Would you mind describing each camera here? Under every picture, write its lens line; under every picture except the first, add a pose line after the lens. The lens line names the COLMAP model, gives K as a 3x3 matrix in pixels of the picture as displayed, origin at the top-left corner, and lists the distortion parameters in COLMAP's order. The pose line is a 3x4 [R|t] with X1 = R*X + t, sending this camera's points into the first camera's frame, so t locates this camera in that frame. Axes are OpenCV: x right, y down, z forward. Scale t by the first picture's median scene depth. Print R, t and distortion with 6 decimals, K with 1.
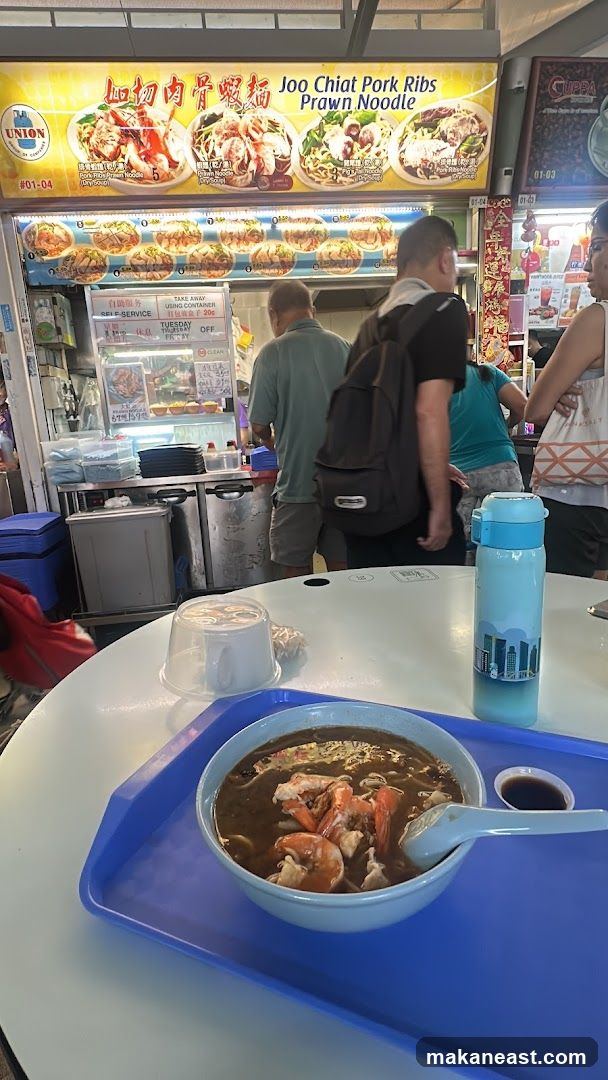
lens RADIAL K [[532.0, 0, 304.0], [0, 532.0, 540.0], [0, 0, 1]] dist [-0.002853, 0.000885]
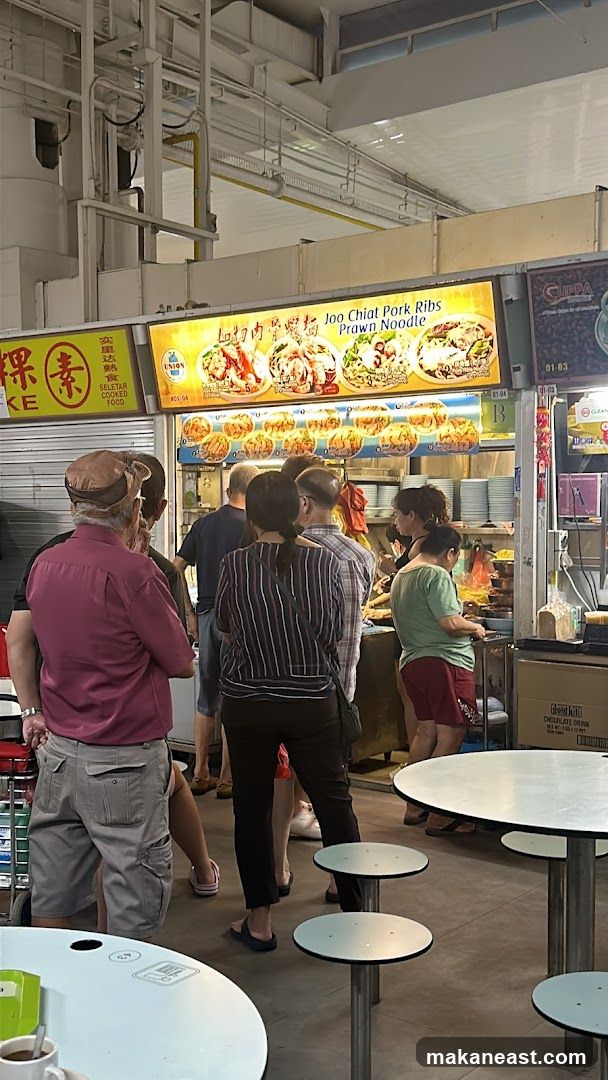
lens RADIAL K [[1230.6, 0, 286.4], [0, 1230.6, 536.0], [0, 0, 1]] dist [0.241226, 0.007173]
pose [[0.712919, 0.070411, -0.697703, 1.788663], [-0.199100, 0.974325, -0.105115, -0.073022], [0.672389, 0.213851, 0.708633, -0.882463]]
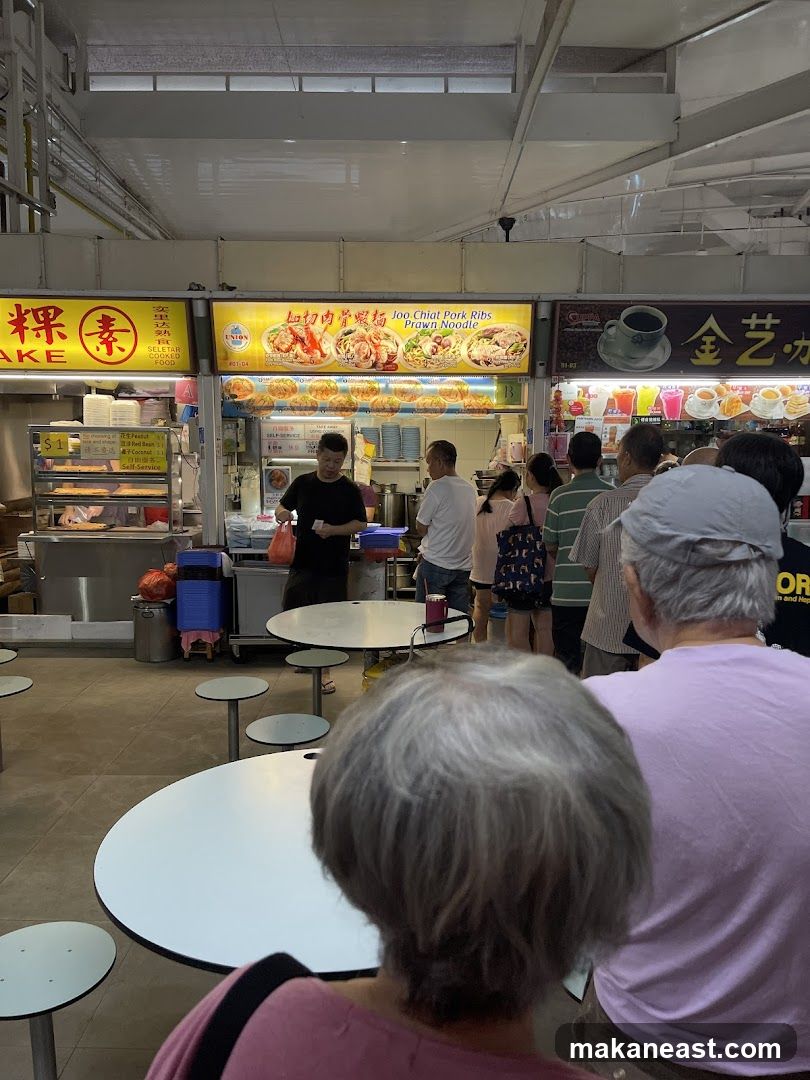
lens RADIAL K [[817.6, 0, 407.1], [0, 817.6, 546.2], [0, 0, 1]] dist [0.103980, -0.162349]
pose [[0.992161, 0.074874, -0.100050, 0.291531], [-0.083864, 0.992504, -0.088896, 0.060619], [0.092644, 0.096589, 0.991003, -1.361176]]
